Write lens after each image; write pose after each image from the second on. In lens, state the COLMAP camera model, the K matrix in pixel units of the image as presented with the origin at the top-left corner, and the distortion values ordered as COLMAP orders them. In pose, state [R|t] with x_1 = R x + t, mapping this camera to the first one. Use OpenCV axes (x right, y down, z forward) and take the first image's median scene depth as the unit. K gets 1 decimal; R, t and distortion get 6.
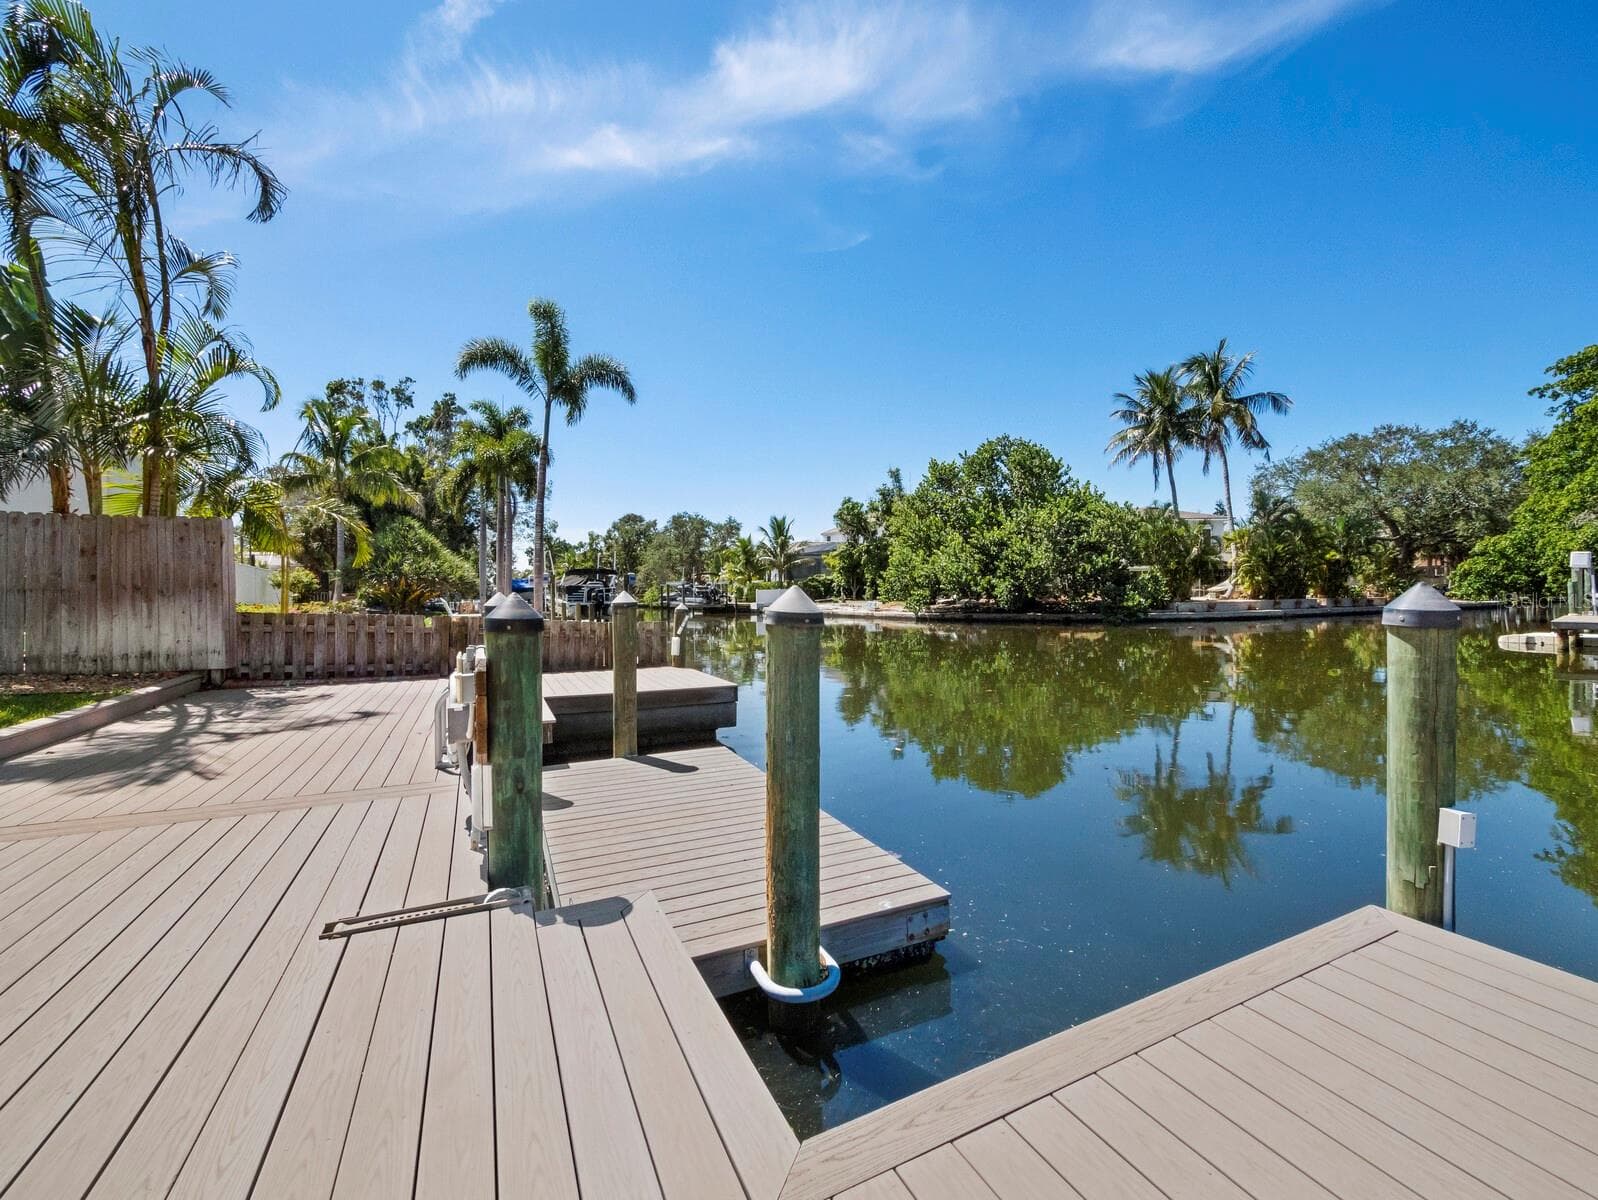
lens RADIAL K [[686.0, 0, 799.0], [0, 686.0, 600.0], [0, 0, 1]] dist [0.008326, -0.000277]
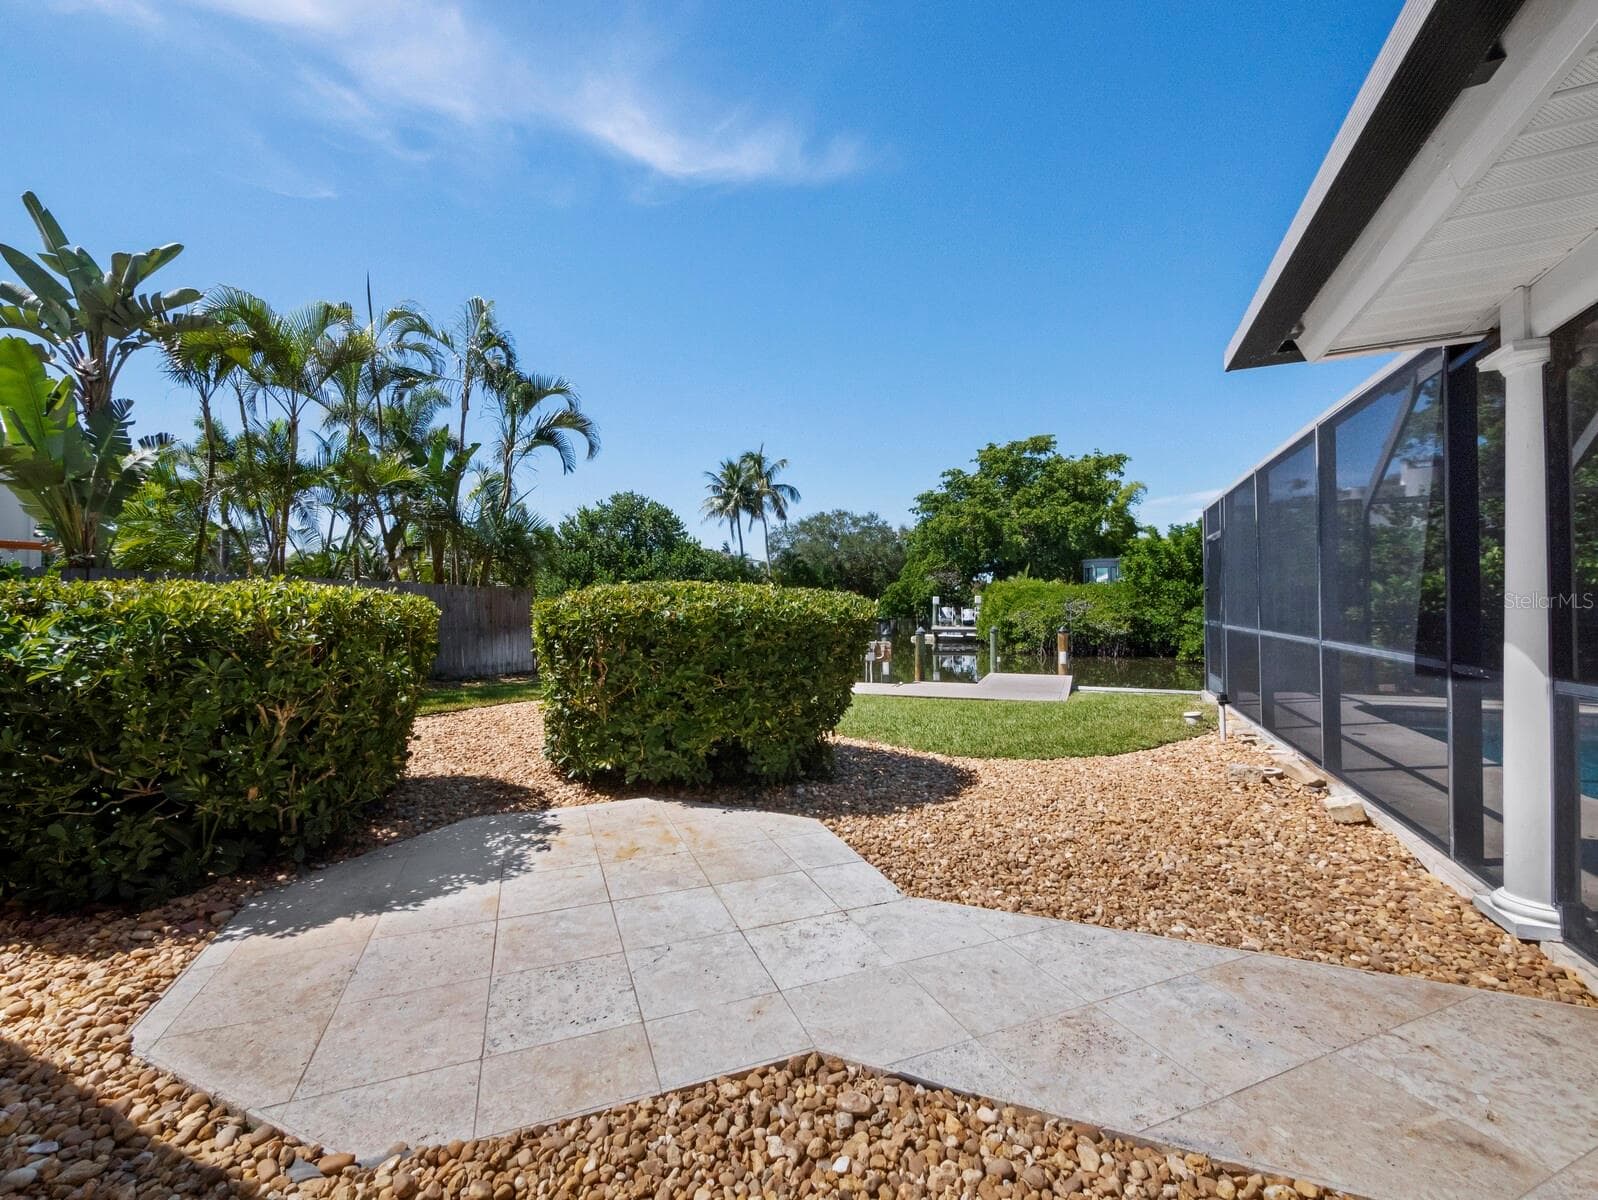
lens RADIAL K [[686.0, 0, 799.0], [0, 686.0, 600.0], [0, 0, 1]] dist [0.008326, -0.000277]
pose [[0.755471, 0.008855, 0.655123, -0.312226], [0.006289, 0.999765, -0.020766, -0.009168], [-0.655152, 0.019808, 0.755237, -0.173606]]
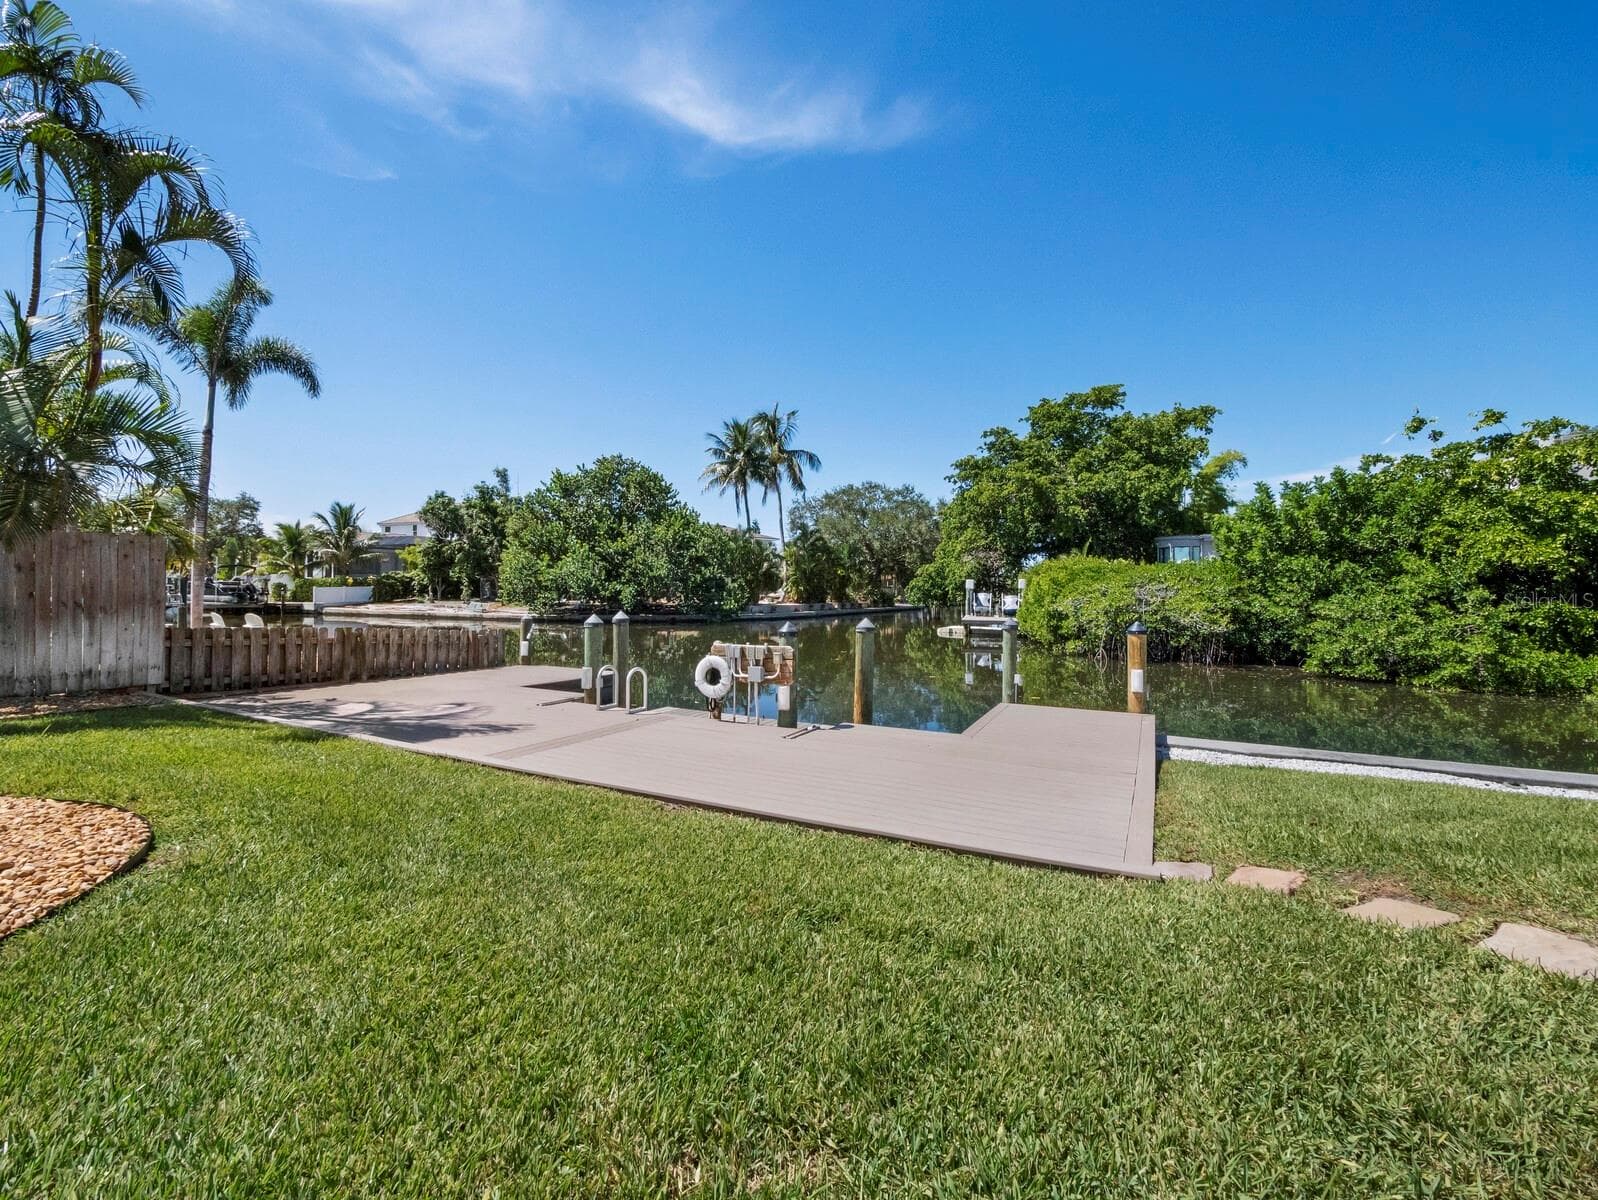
lens RADIAL K [[698.0, 0, 796.5], [0, 698.0, 588.4], [0, 0, 1]] dist [0.000916, 0.000131]
pose [[0.803606, 0.018121, 0.594886, -0.143802], [-0.009876, 0.999805, -0.017115, -0.006733], [-0.595080, 0.007879, 0.803628, -0.080583]]
